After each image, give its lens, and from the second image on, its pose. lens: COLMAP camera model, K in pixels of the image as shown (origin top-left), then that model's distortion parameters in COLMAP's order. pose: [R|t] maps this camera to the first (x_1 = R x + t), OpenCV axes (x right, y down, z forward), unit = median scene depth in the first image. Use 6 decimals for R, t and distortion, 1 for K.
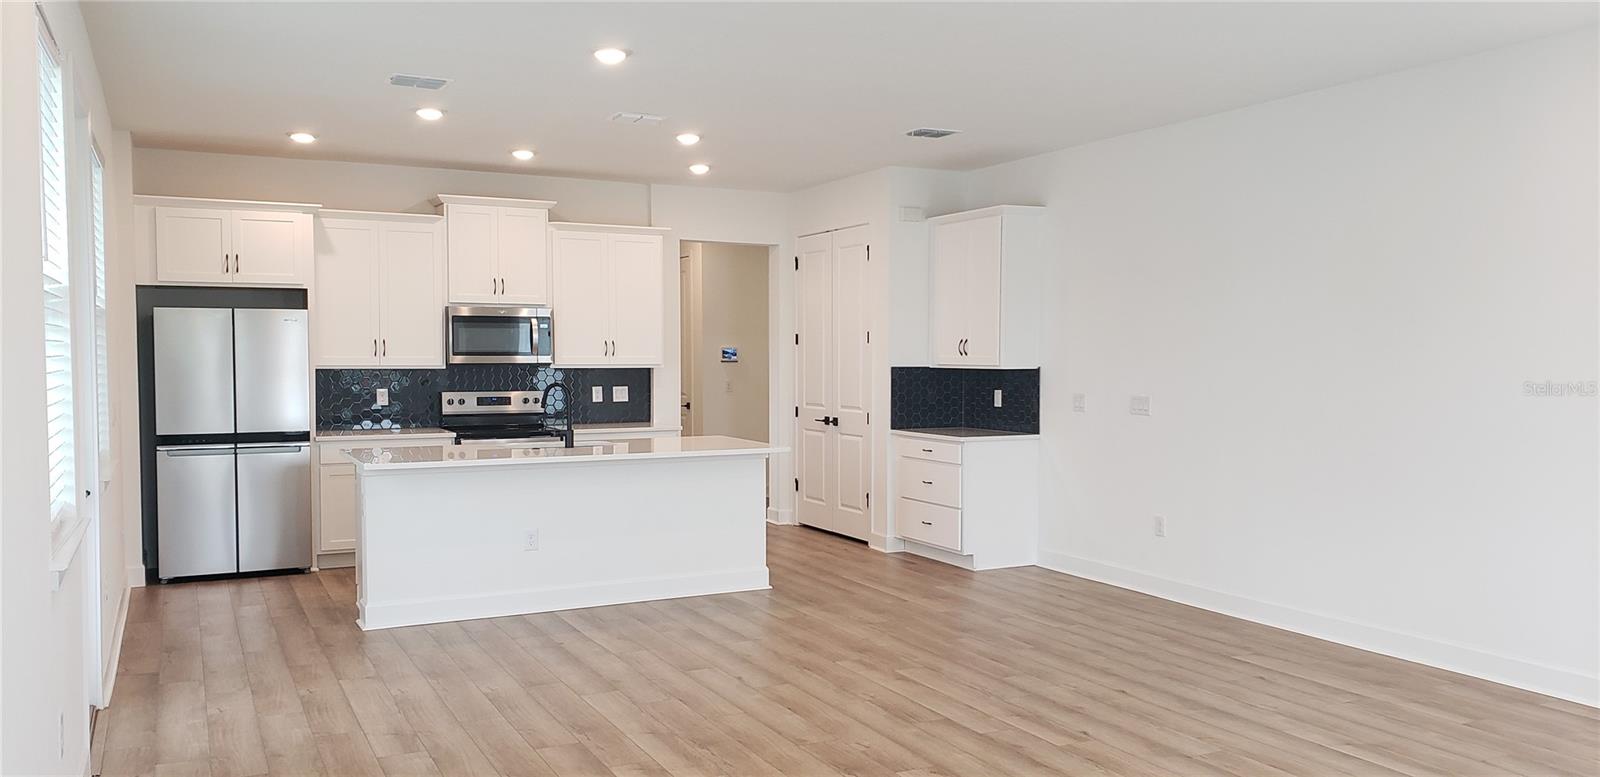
lens RADIAL K [[1204.3, 0, 802.9], [0, 1204.3, 417.0], [0, 0, 1]] dist [0.228136, -0.696490]
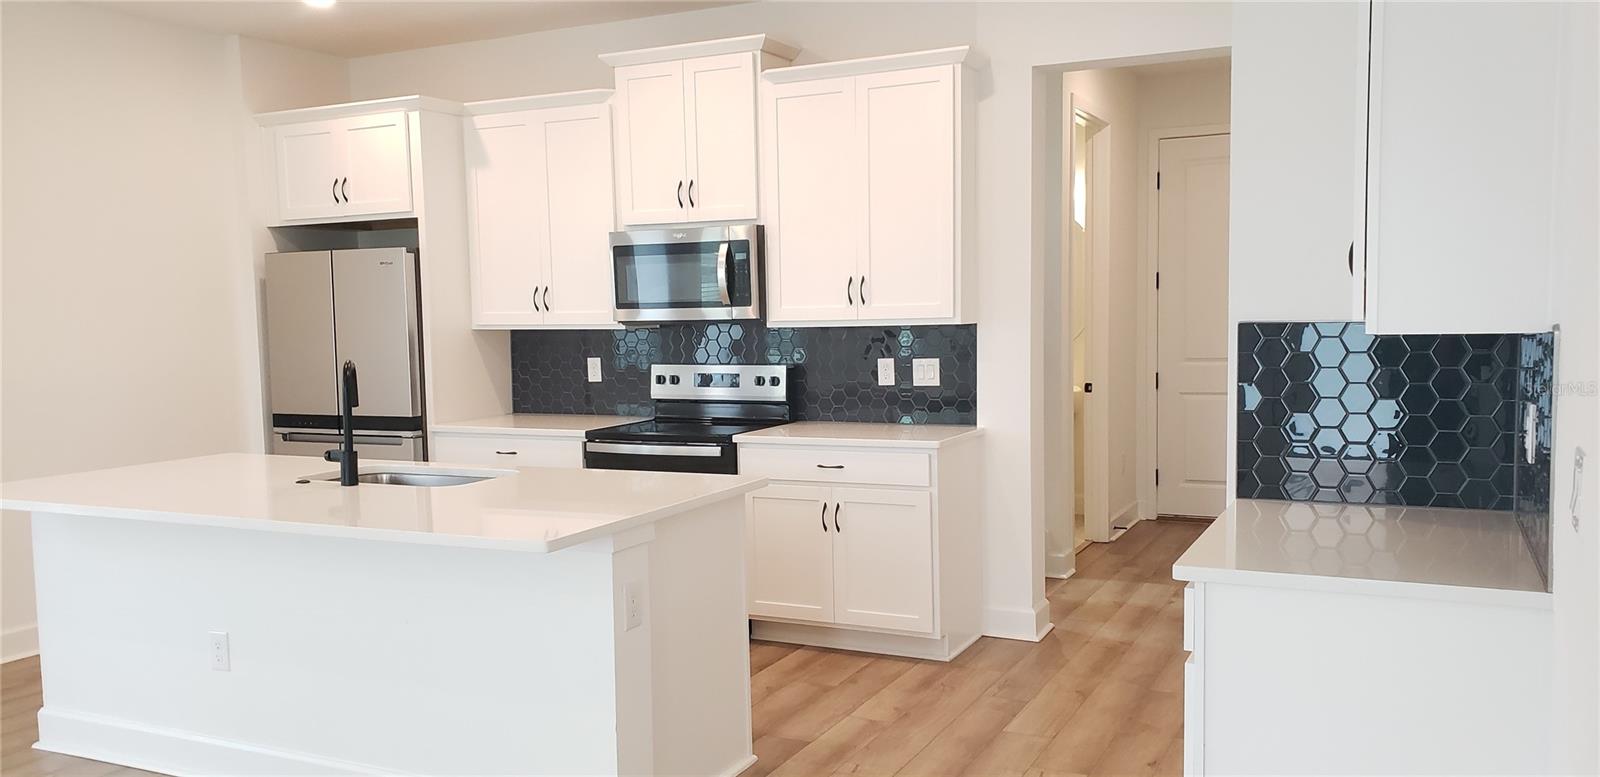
lens RADIAL K [[1230.2, 0, 802.3], [0, 1230.2, 413.5], [0, 0, 1]] dist [0.163152, -0.397892]
pose [[0.600207, 0.055996, -0.797883, 0.290686], [-0.021705, 0.998319, 0.053735, -0.032165], [0.799550, -0.014933, 0.600413, 0.682586]]
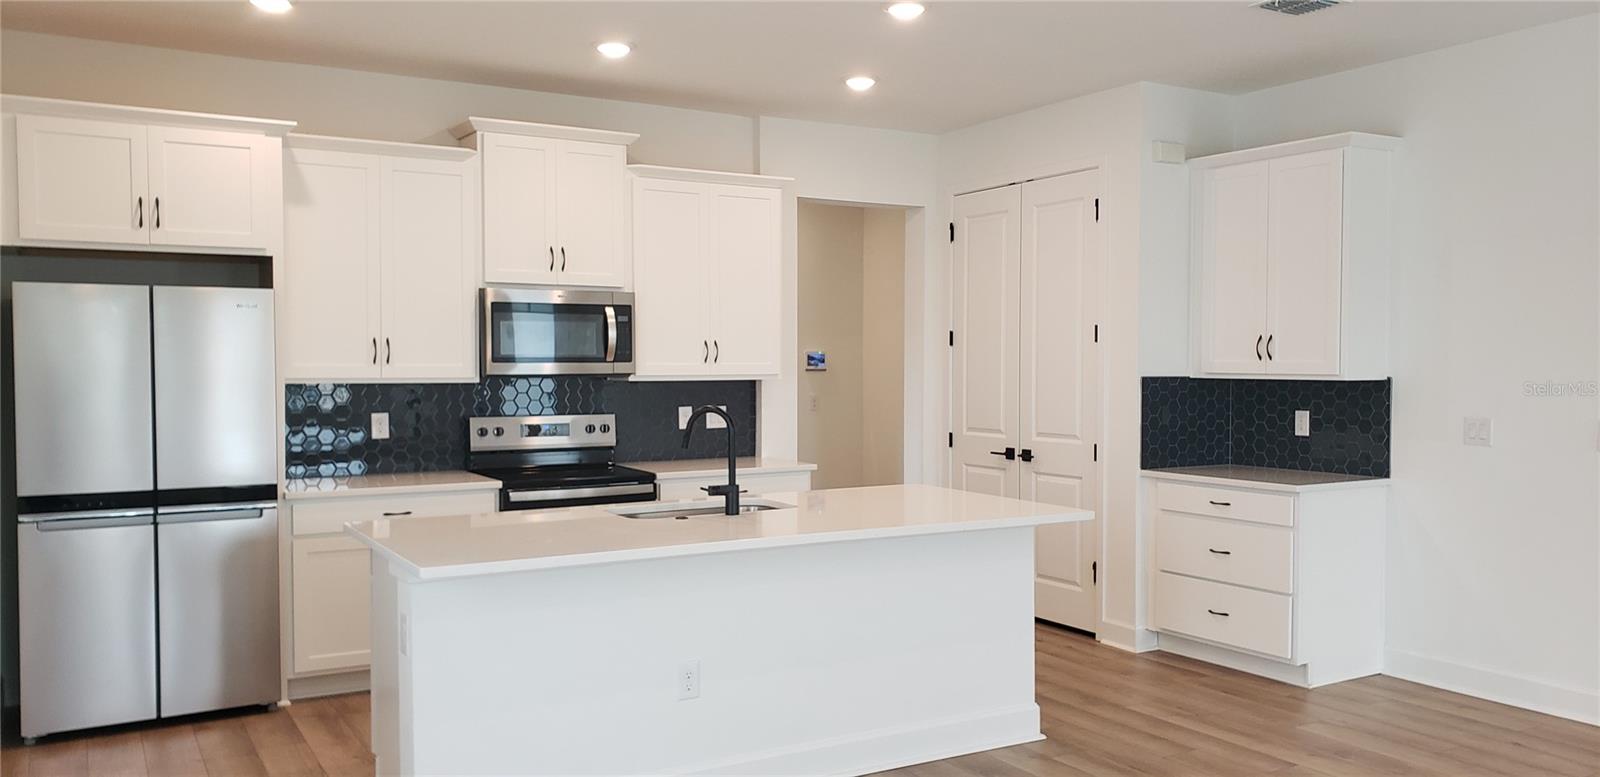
lens RADIAL K [[1230.2, 0, 802.3], [0, 1230.2, 413.5], [0, 0, 1]] dist [0.163152, -0.397892]
pose [[0.997896, -0.004662, 0.064664, -0.162281], [0.005326, 0.999935, -0.010104, -0.015123], [-0.064613, 0.010427, 0.997856, 0.319872]]
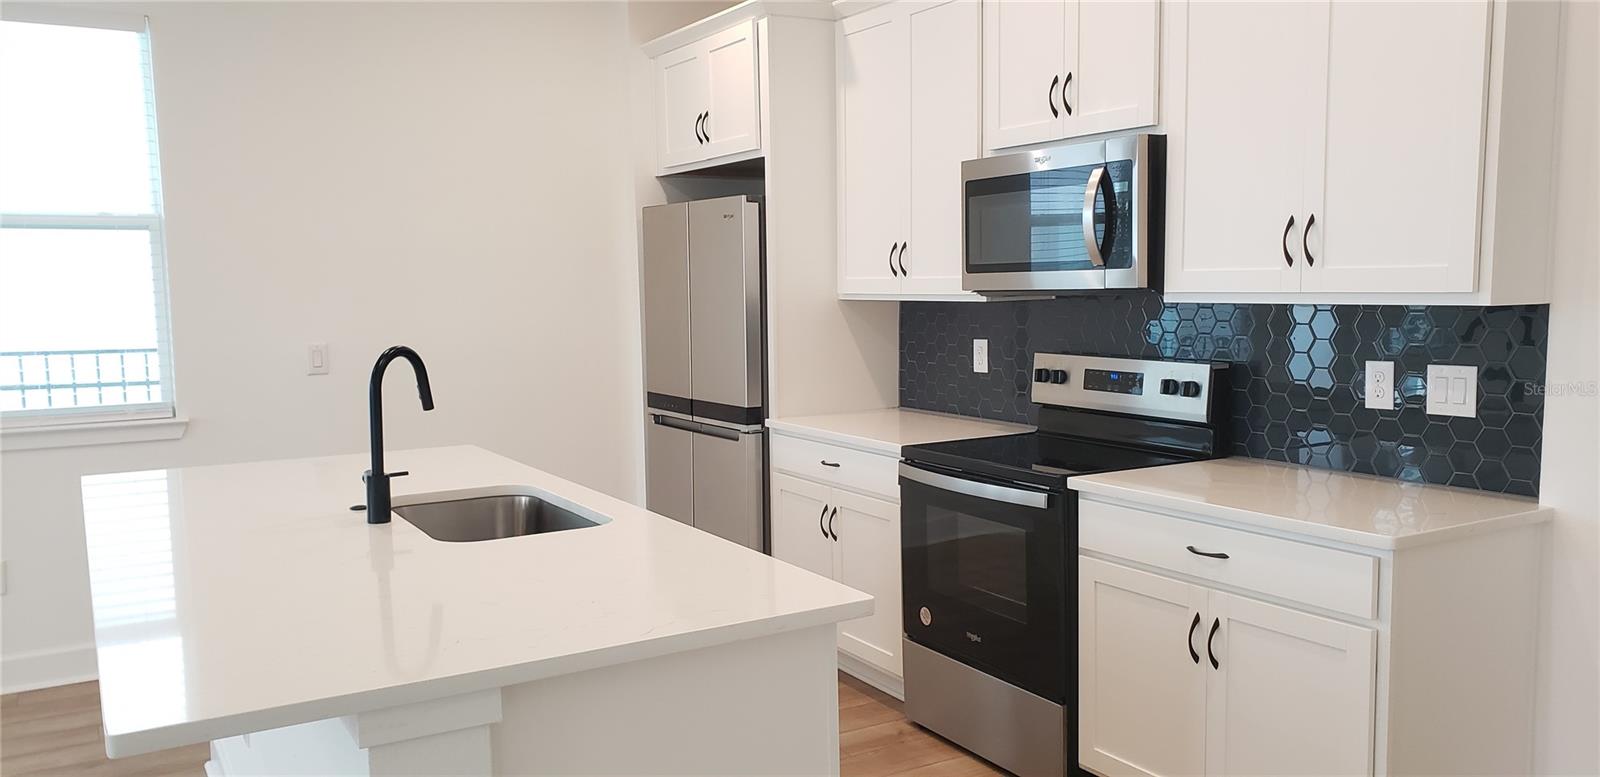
lens RADIAL K [[1230.2, 0, 802.3], [0, 1230.2, 413.5], [0, 0, 1]] dist [0.163152, -0.397892]
pose [[0.064317, 0.106768, -0.992202, 0.160409], [-0.037443, 0.993818, 0.104515, -0.043791], [0.997227, 0.030429, 0.067917, 0.904721]]
